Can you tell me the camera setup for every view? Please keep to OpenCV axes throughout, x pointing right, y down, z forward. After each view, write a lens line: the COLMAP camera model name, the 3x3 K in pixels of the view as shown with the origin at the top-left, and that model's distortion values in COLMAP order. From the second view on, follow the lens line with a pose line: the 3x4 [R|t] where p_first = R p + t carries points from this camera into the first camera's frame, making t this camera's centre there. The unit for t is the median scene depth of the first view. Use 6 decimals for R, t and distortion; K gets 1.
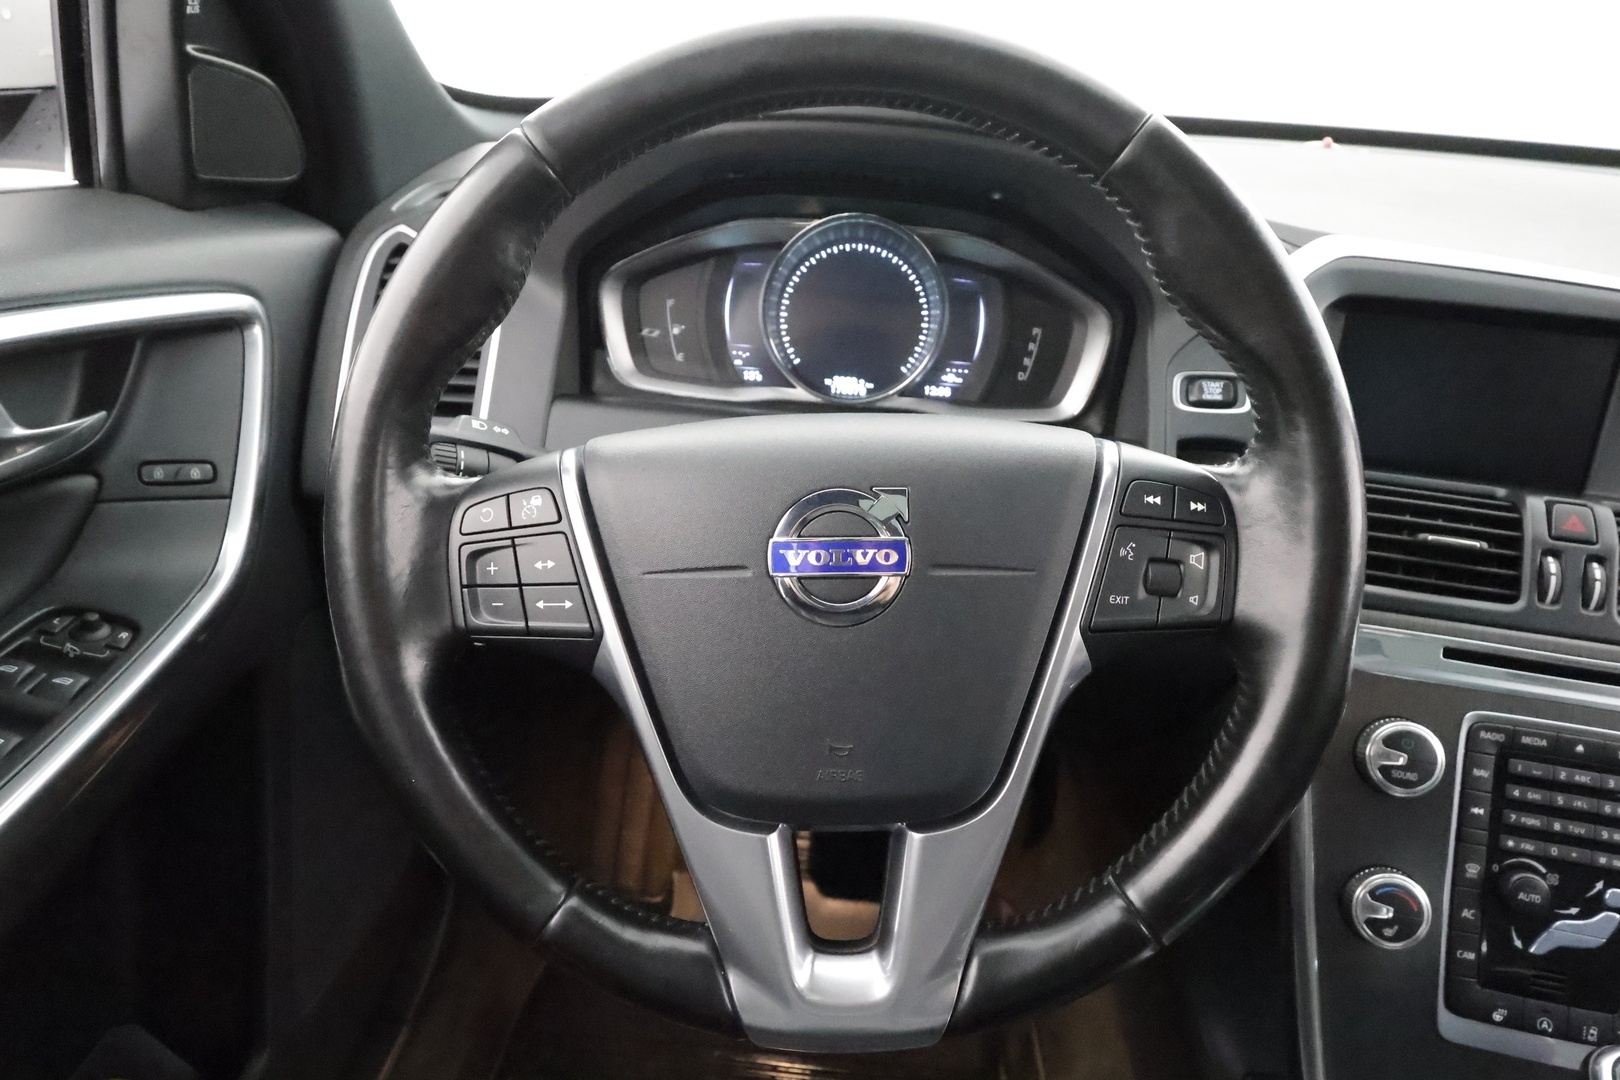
lens RADIAL K [[1087.9, 0, 821.9], [0, 1087.9, 534.8], [0, 0, 1]] dist [0.010702, 0.000952]
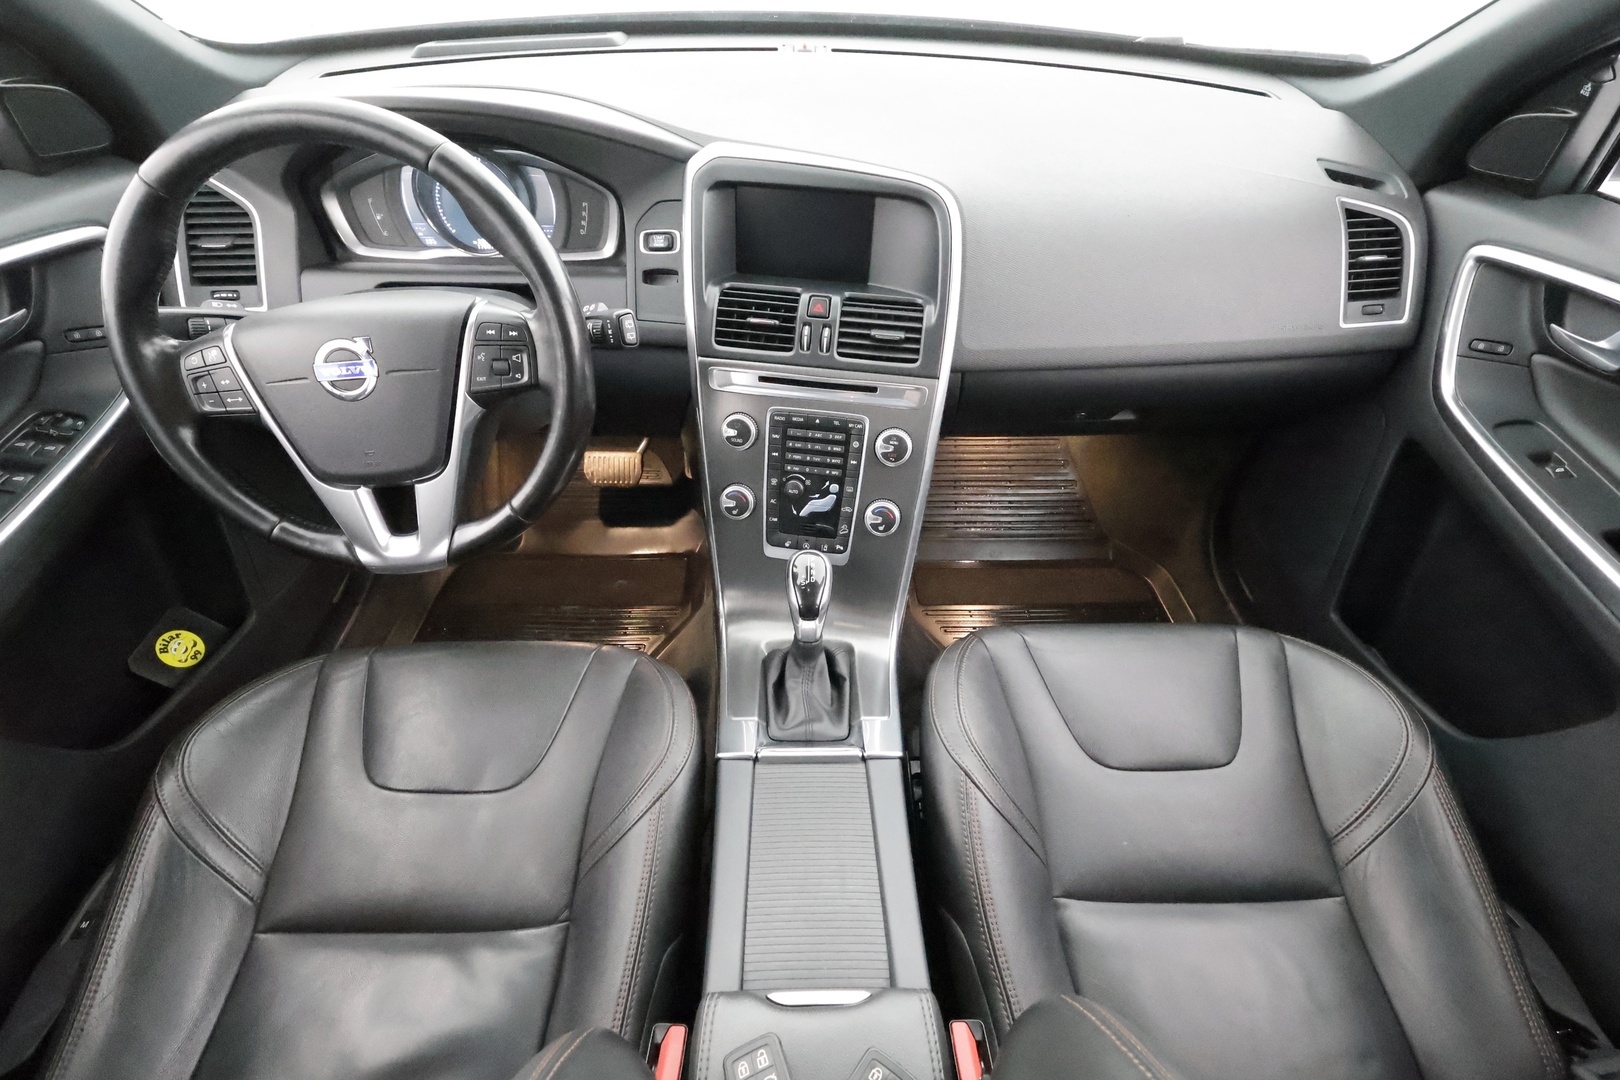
lens RADIAL K [[758.4, 0, 804.8], [0, 758.4, 537.8], [0, 0, 1]] dist [0.001114, 0.000167]
pose [[0.996263, -0.082354, 0.026024, 0.608868], [0.069567, 0.943738, 0.323294, -0.064676], [-0.051184, -0.320275, 0.945941, -0.441794]]
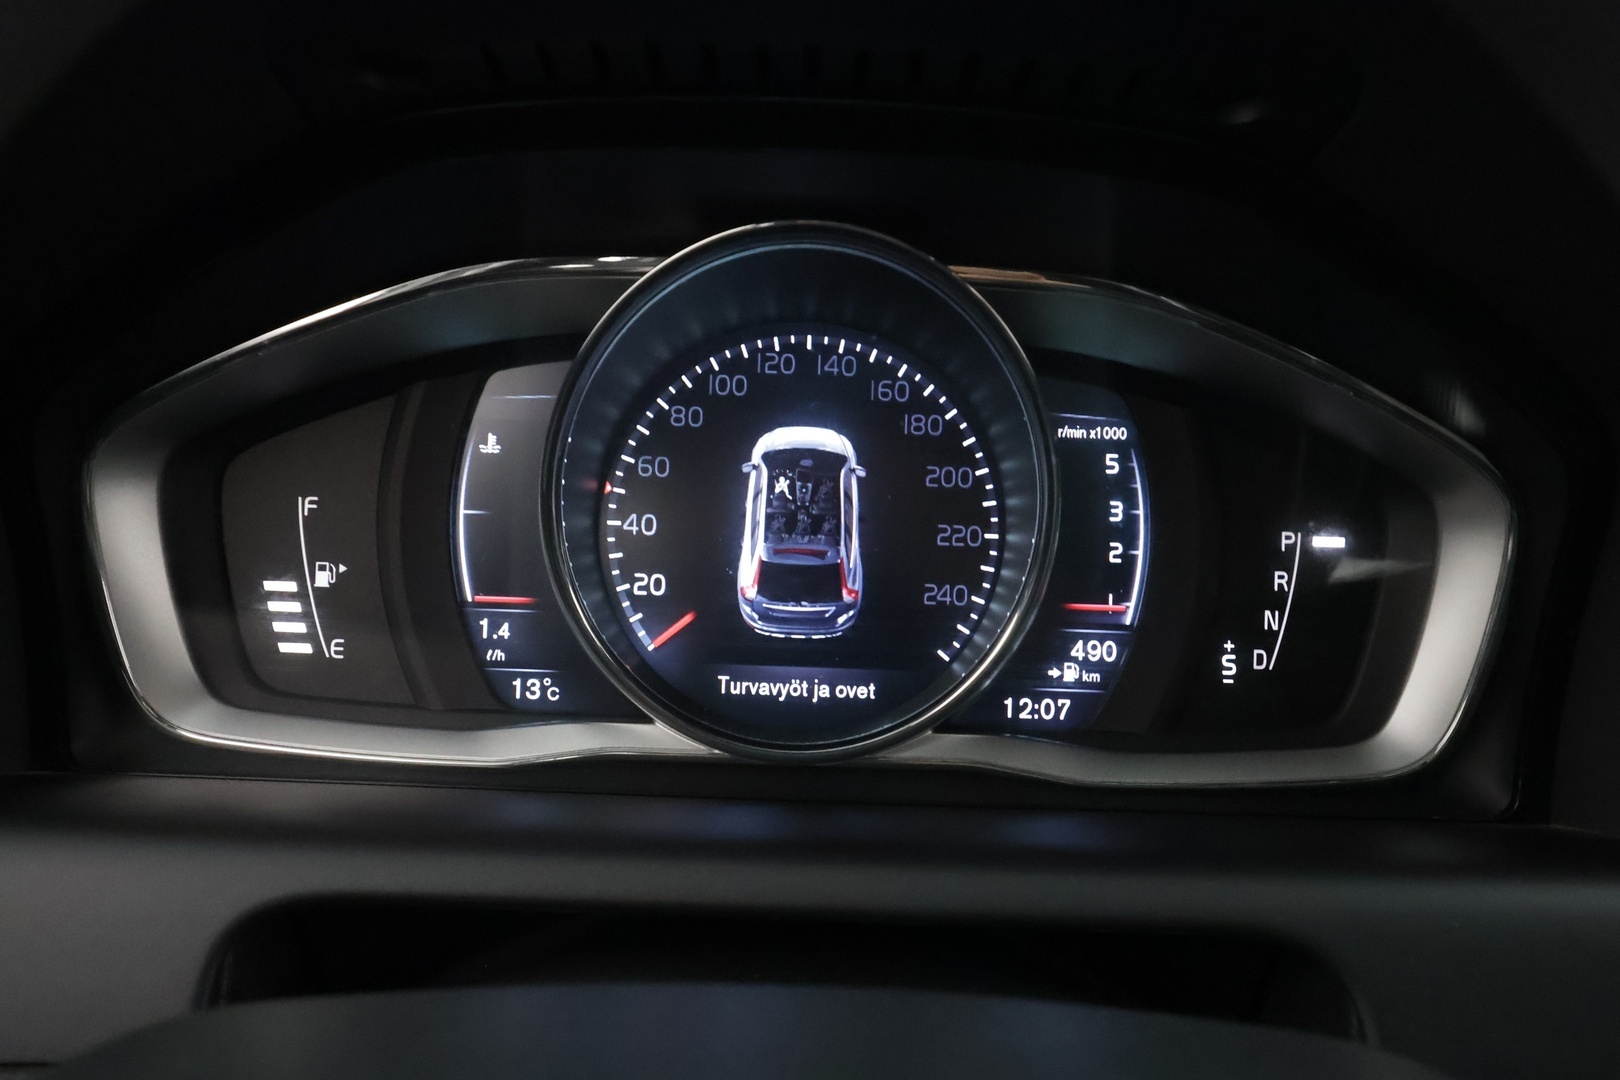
lens RADIAL K [[1323.2, 0, 811.7], [0, 1323.2, 536.8], [0, 0, 1]] dist [0.002551, 0.001263]
pose [[0.998280, -0.041408, 0.041498, 0.017657], [0.049212, 0.976595, -0.209382, -0.128986], [-0.031857, 0.211065, 0.976953, 0.718736]]
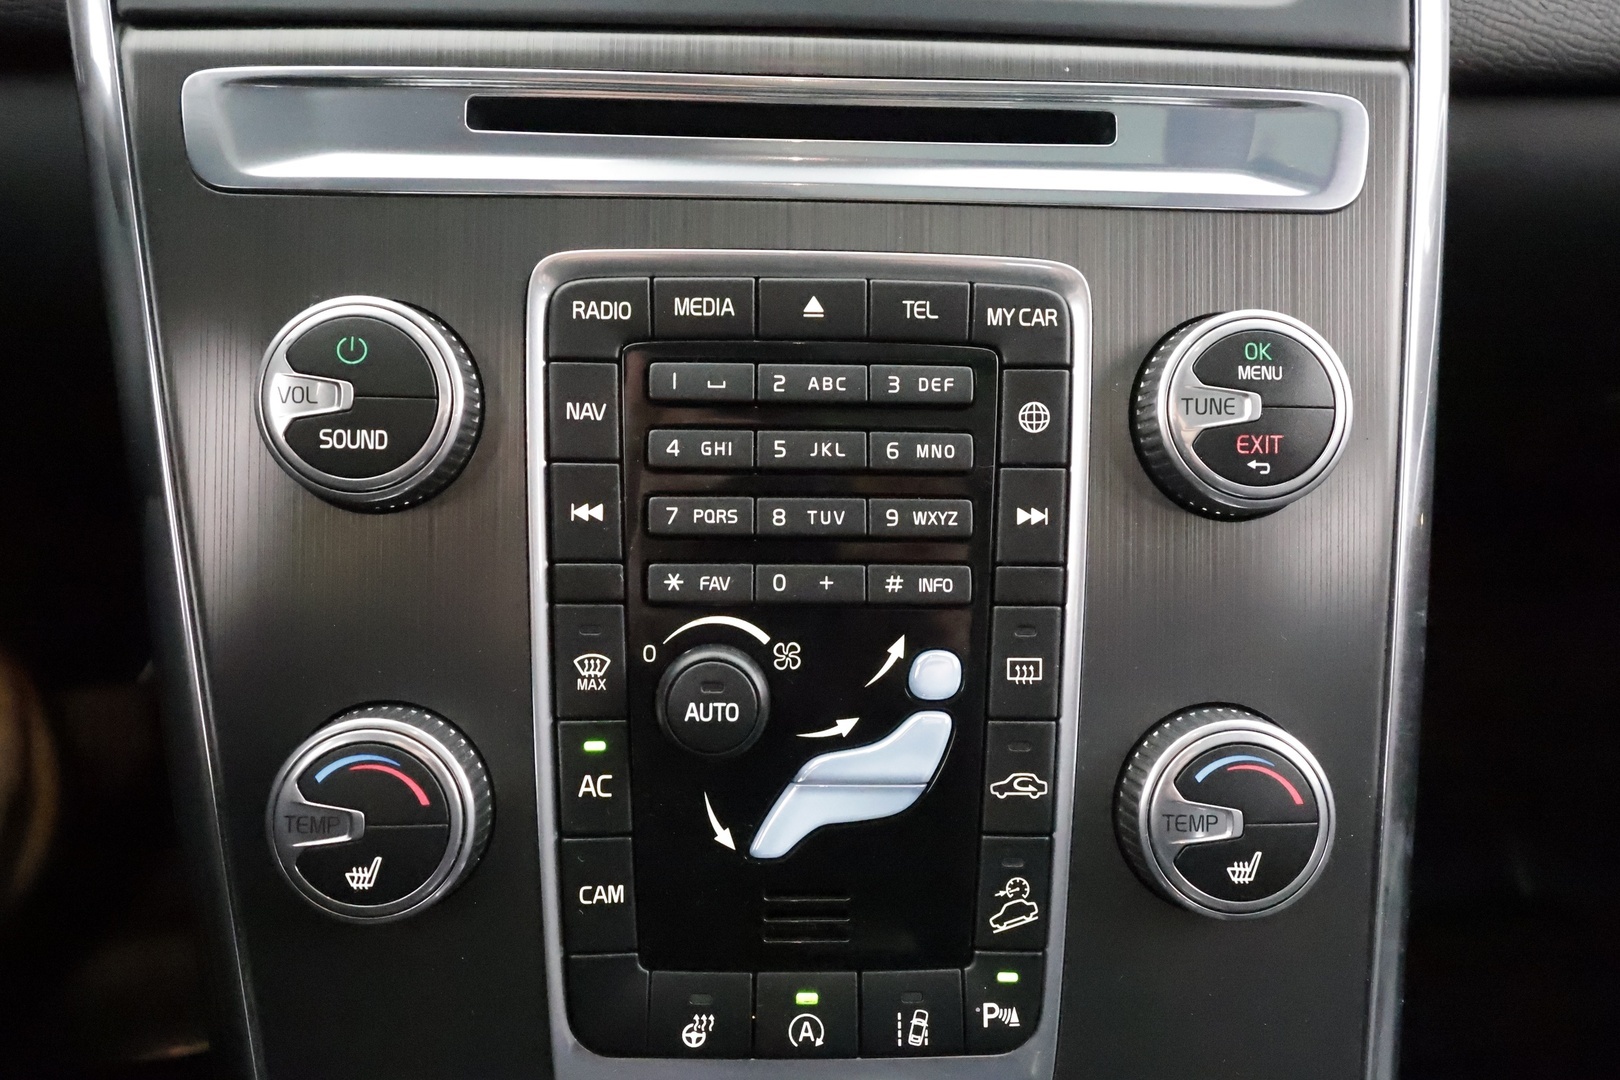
lens RADIAL K [[1290.0, 0, 820.1], [0, 1290.0, 533.5], [0, 0, 1]] dist [0.000627, 0.000491]
pose [[0.968560, -0.144517, 0.202499, 0.589218], [0.135142, 0.989041, 0.059459, 0.245172], [-0.208872, -0.030223, 0.977476, 0.554692]]
